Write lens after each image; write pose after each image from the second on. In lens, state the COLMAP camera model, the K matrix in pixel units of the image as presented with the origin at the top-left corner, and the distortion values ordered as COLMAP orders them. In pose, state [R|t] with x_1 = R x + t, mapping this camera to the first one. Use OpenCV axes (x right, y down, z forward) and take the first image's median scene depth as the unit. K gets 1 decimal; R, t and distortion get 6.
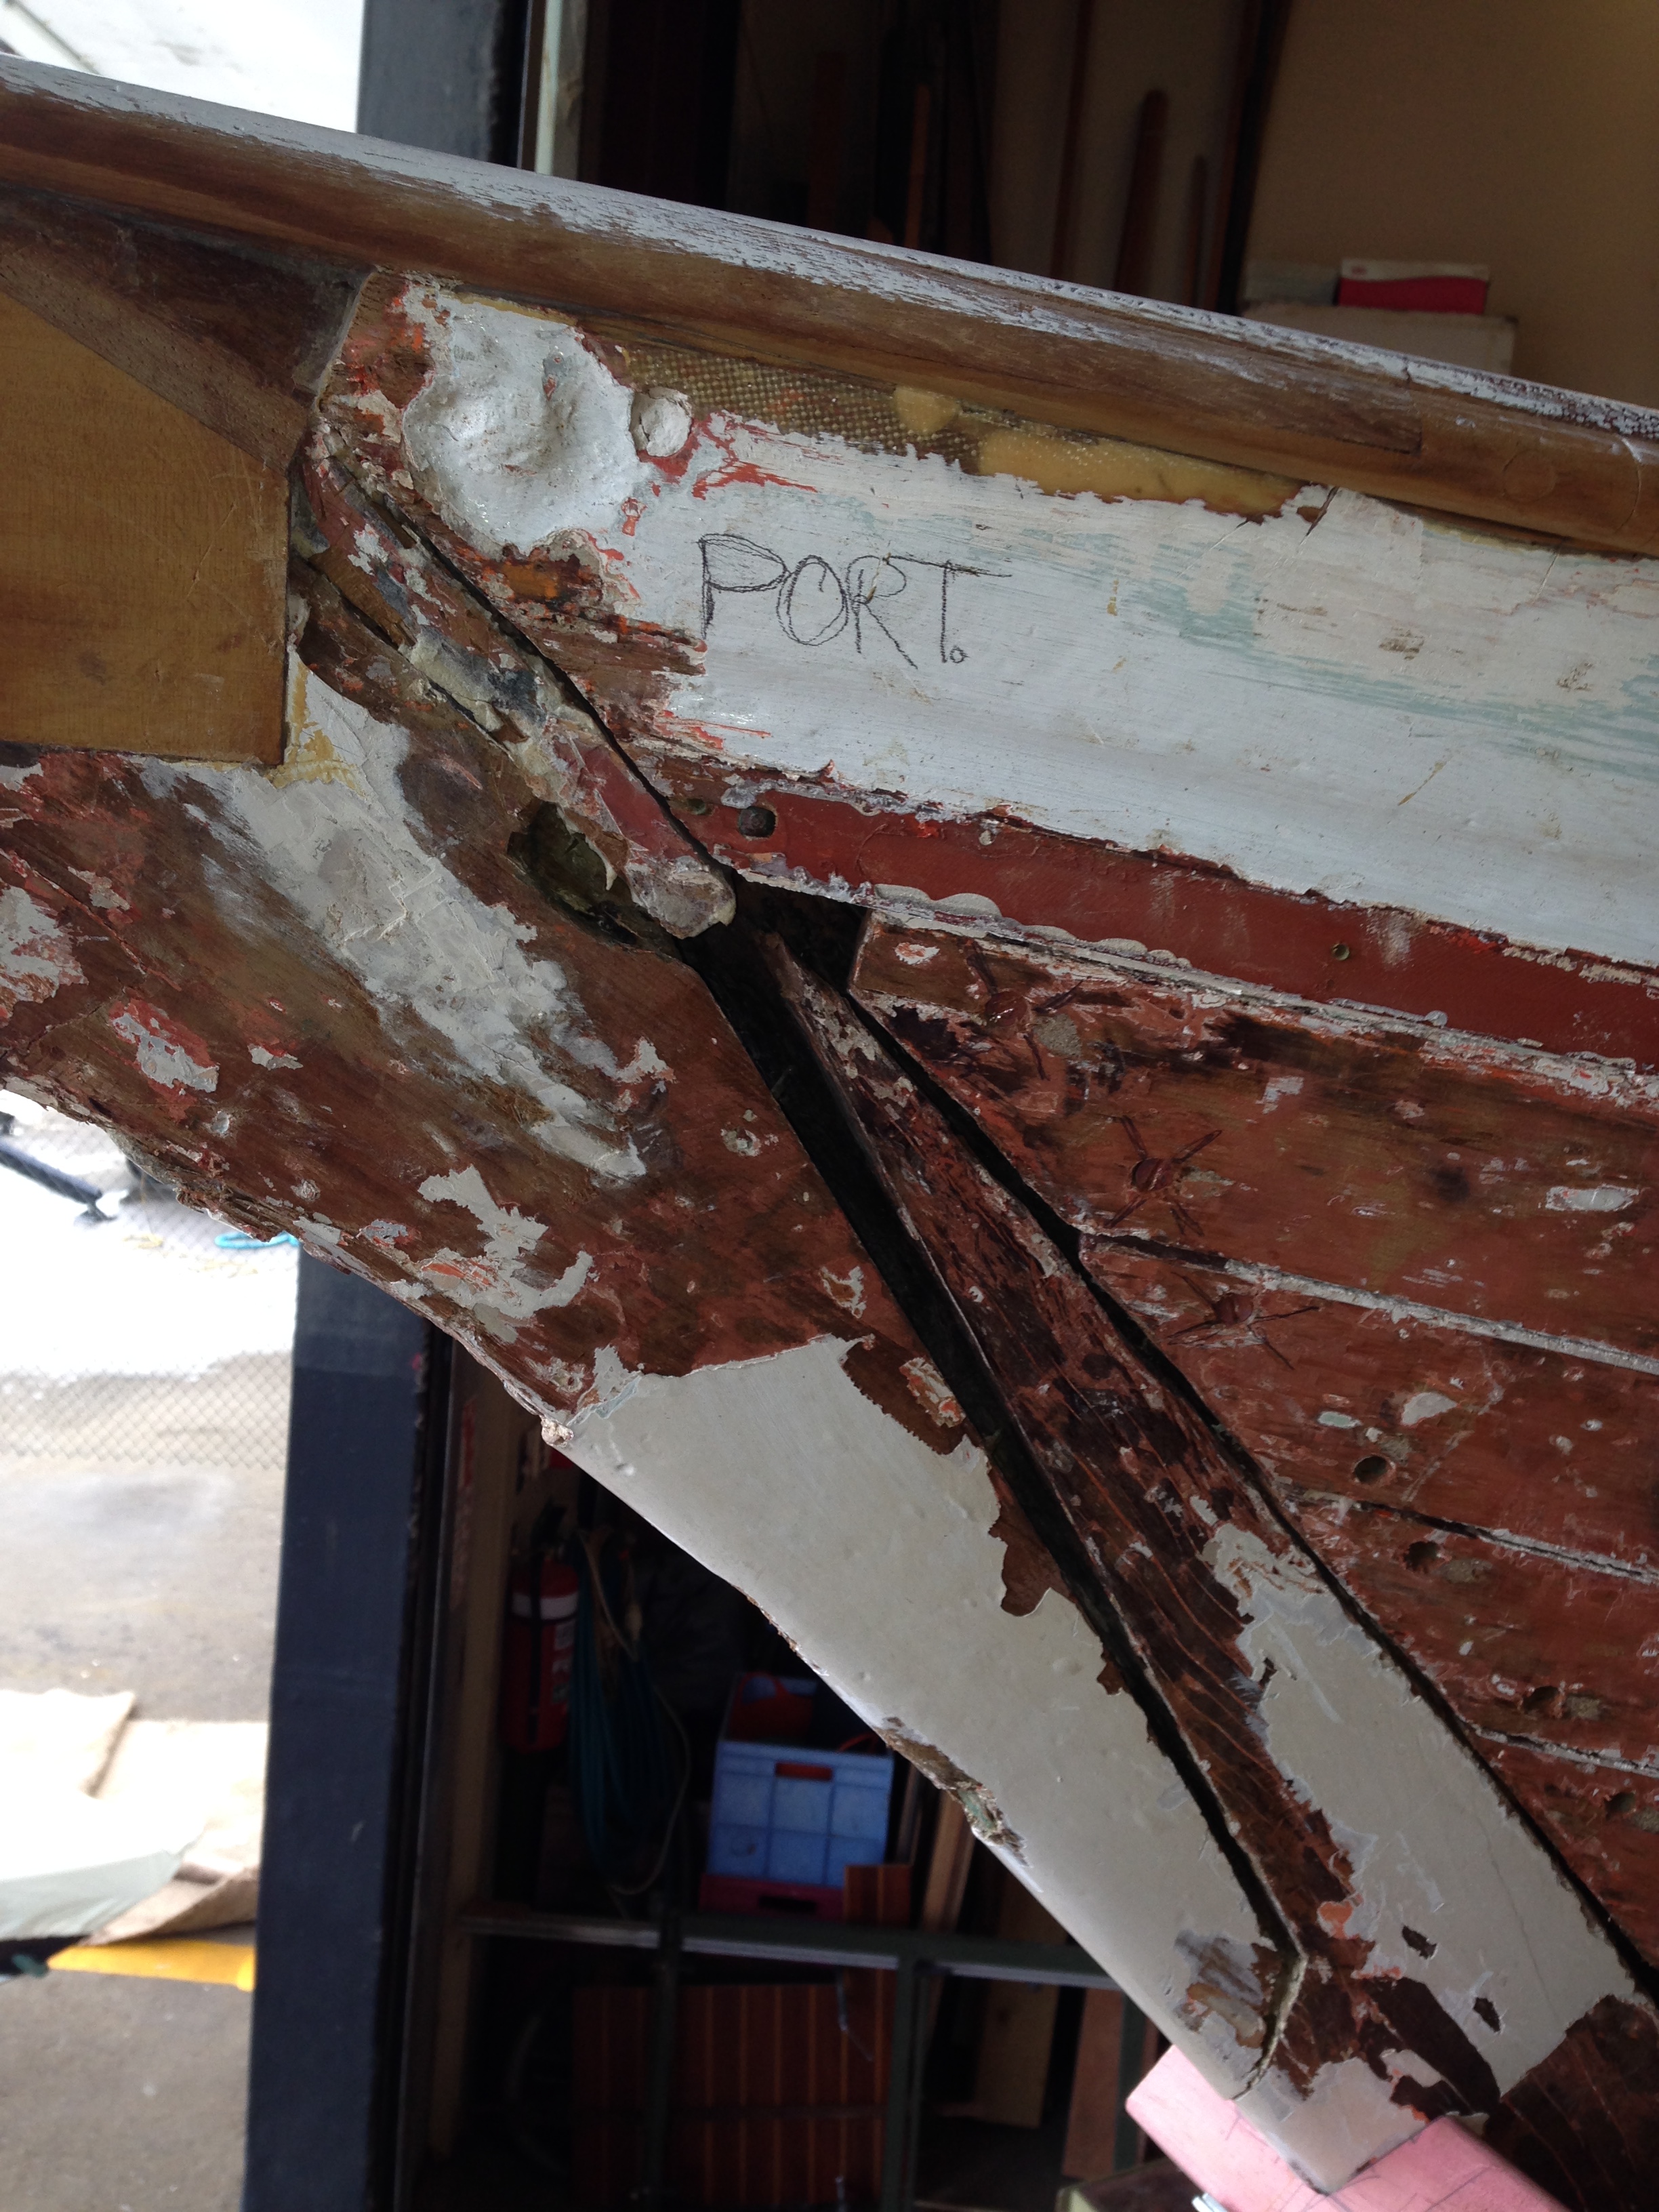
lens RADIAL K [[2022.2, 0, 857.3], [0, 2022.2, 1075.7], [0, 0, 1]] dist [0.140564, -0.270468]
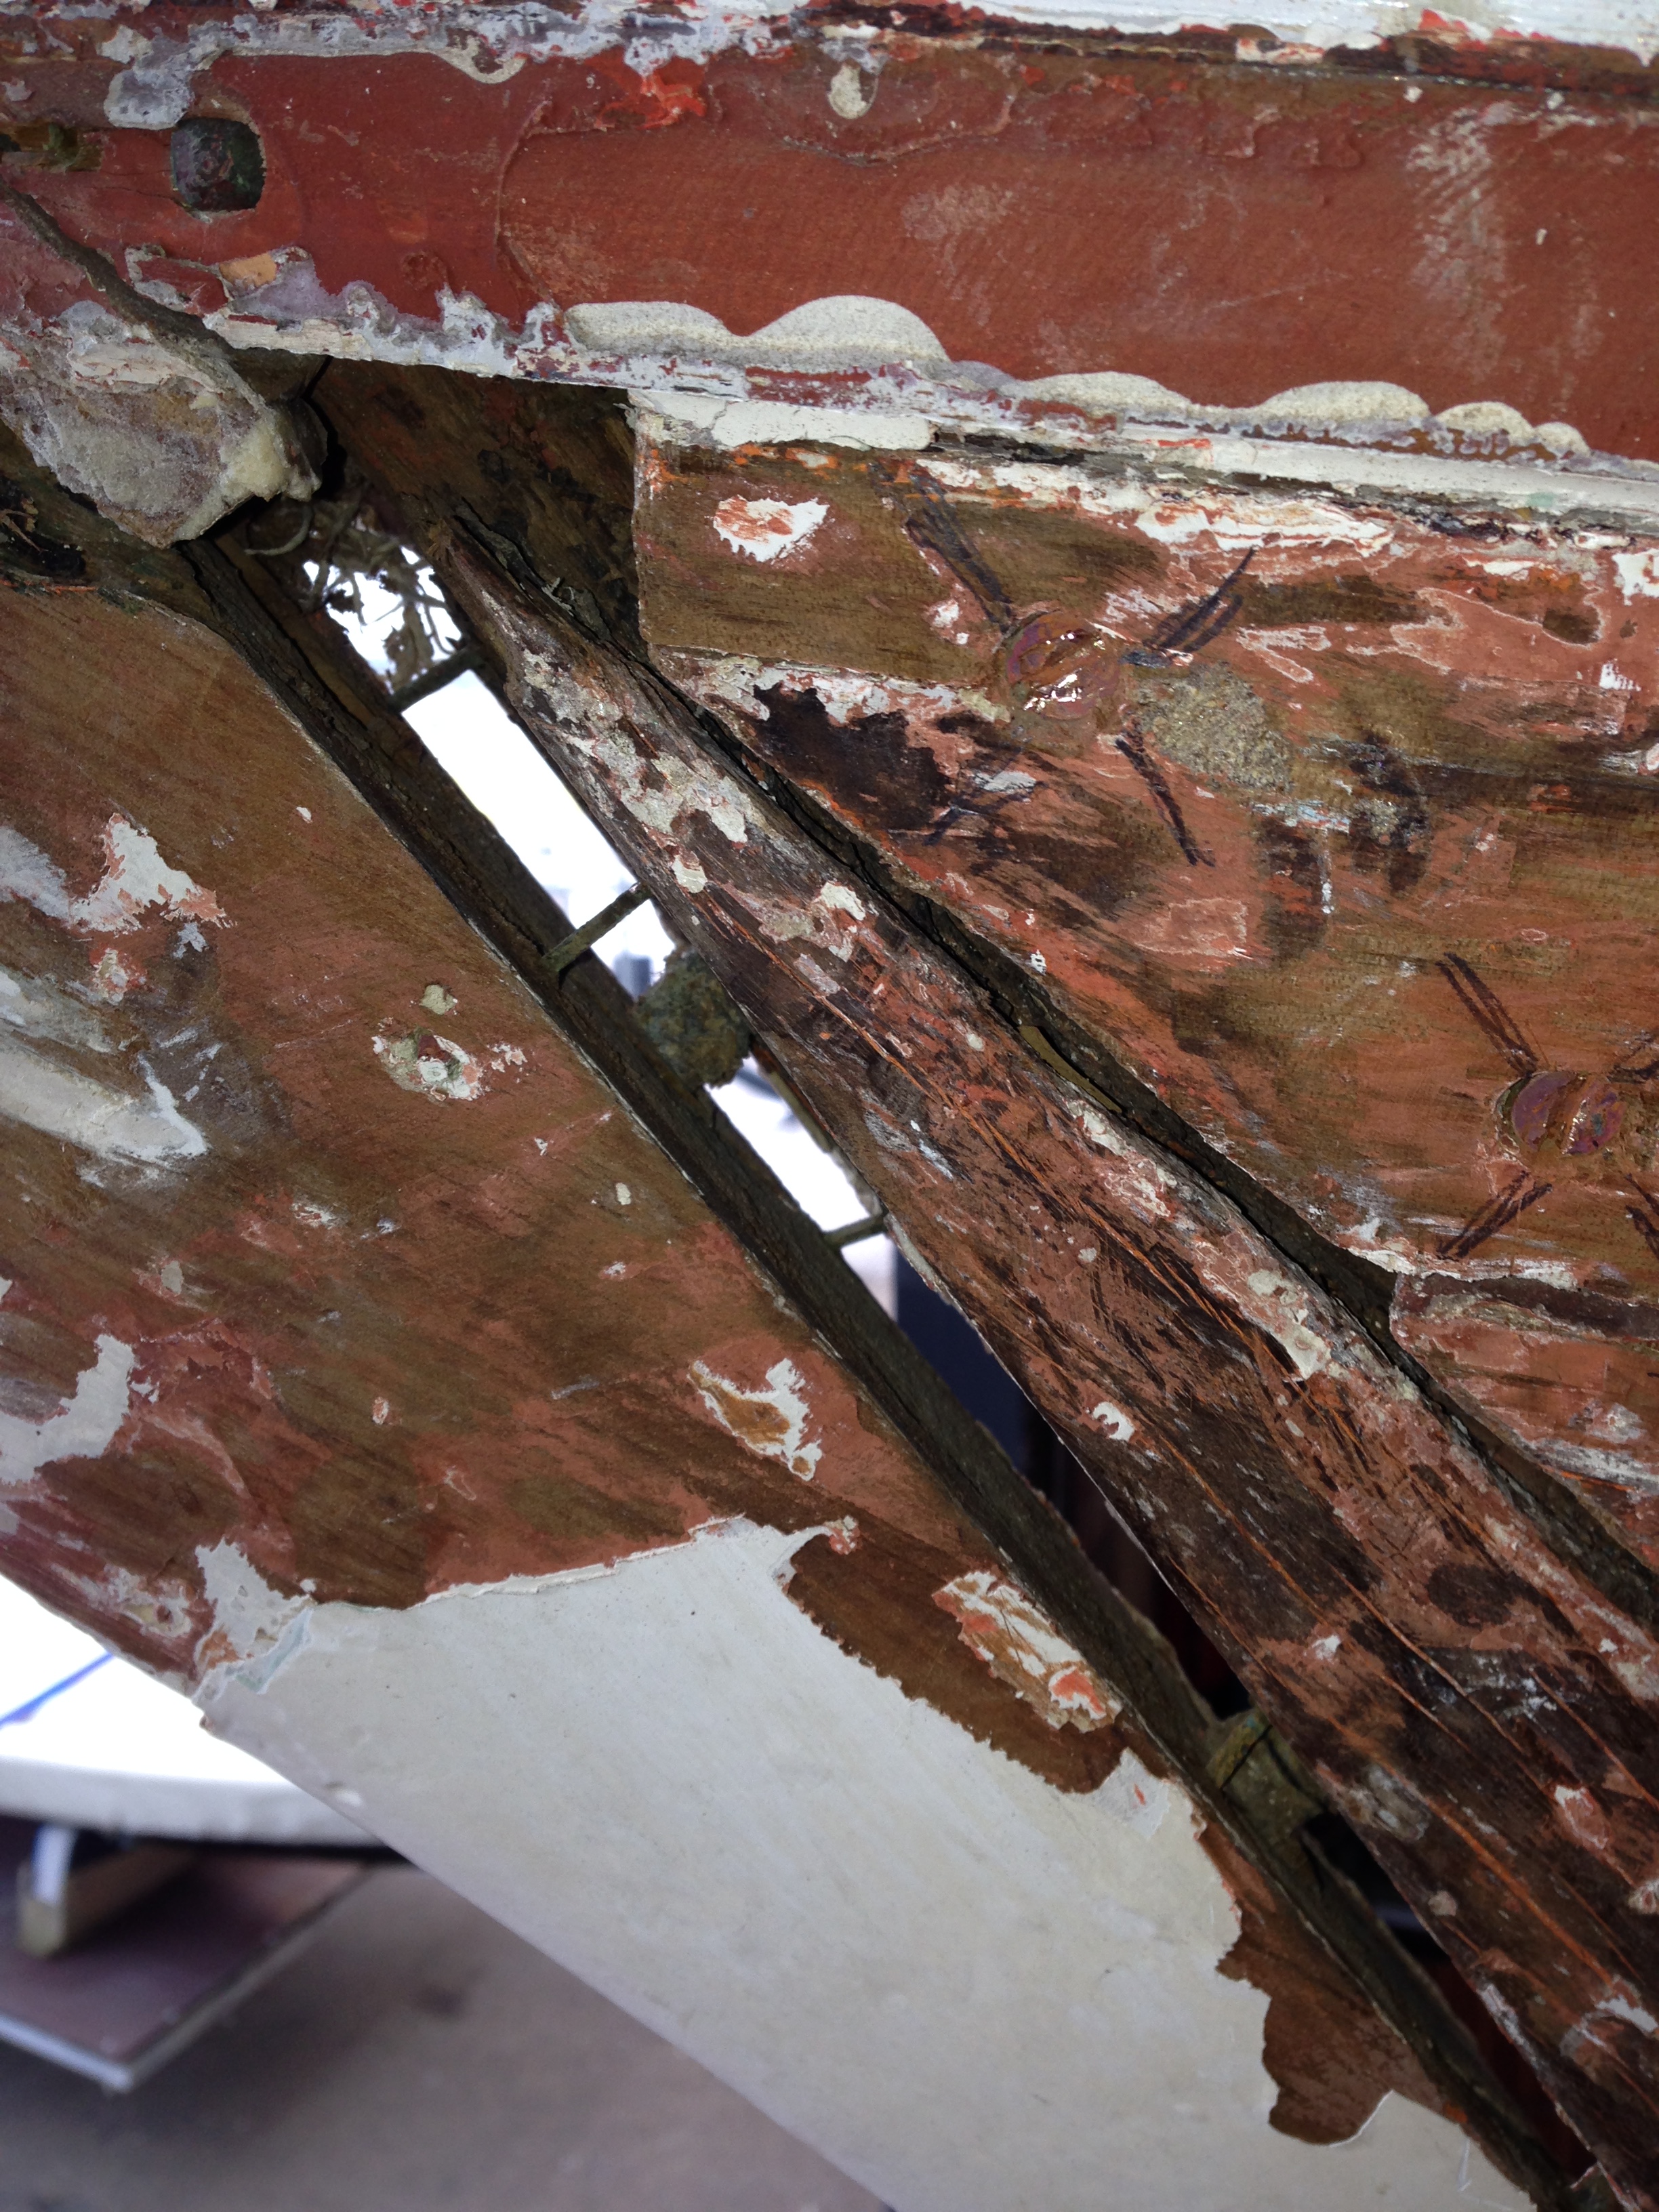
lens RADIAL K [[2022.2, 0, 857.3], [0, 2022.2, 1075.7], [0, 0, 1]] dist [0.140564, -0.270468]
pose [[0.936182, -0.027897, -0.350407, 0.159839], [0.050065, 0.997265, 0.054366, 0.016523], [0.347932, -0.068440, 0.935018, 0.638126]]
